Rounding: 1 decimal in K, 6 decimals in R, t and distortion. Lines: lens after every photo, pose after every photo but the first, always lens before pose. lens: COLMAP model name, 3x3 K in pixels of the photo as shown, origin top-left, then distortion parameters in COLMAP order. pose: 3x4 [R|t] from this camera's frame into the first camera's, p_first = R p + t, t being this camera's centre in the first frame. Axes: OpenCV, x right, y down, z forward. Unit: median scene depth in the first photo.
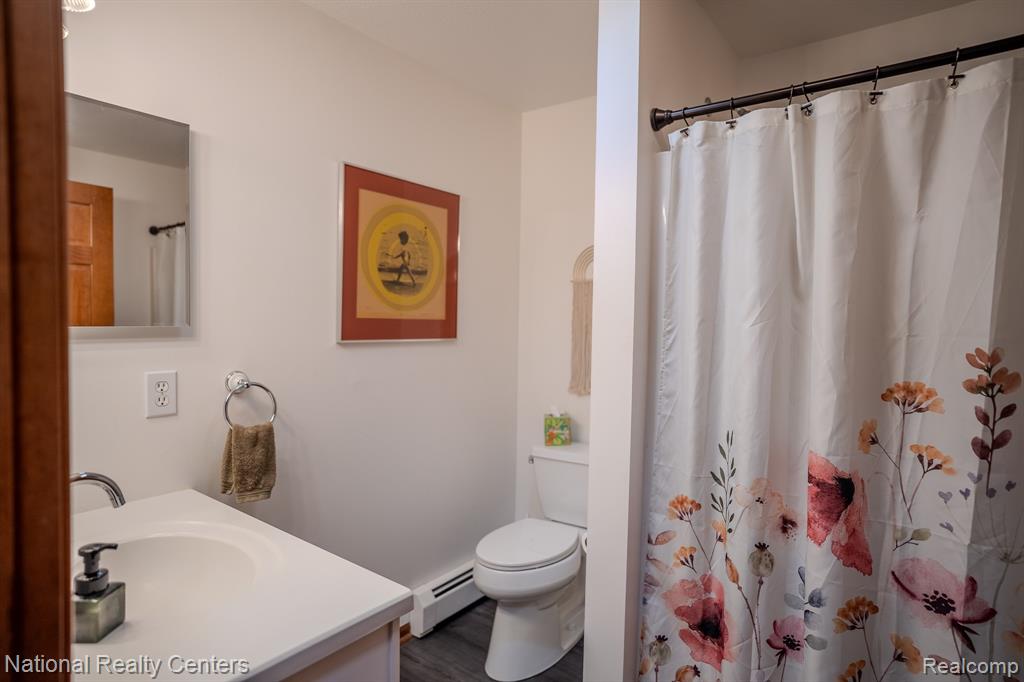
lens RADIAL K [[562.5, 0, 512.0], [0, 562.5, 341.0], [0, 0, 1]] dist [-0.050993, 0.035411]
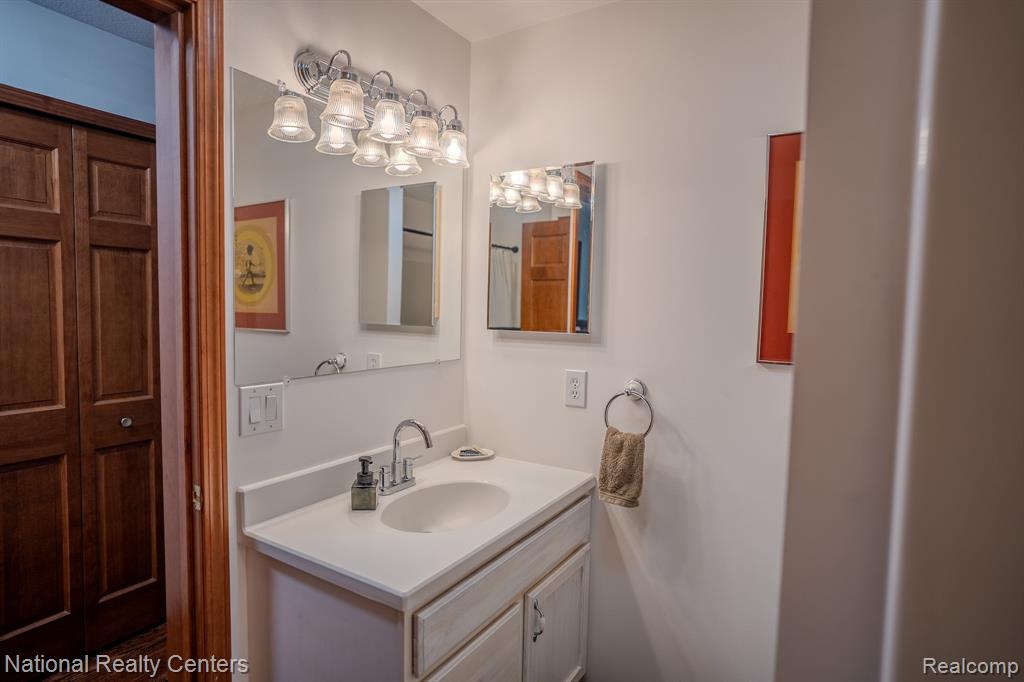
lens RADIAL K [[562.5, 0, 512.0], [0, 562.5, 341.0], [0, 0, 1]] dist [-0.050993, 0.035411]
pose [[0.119875, 0.012881, -0.992705, 1.044896], [-0.054722, 0.998481, 0.006348, -0.014653], [0.991280, 0.053561, 0.120398, 1.319406]]
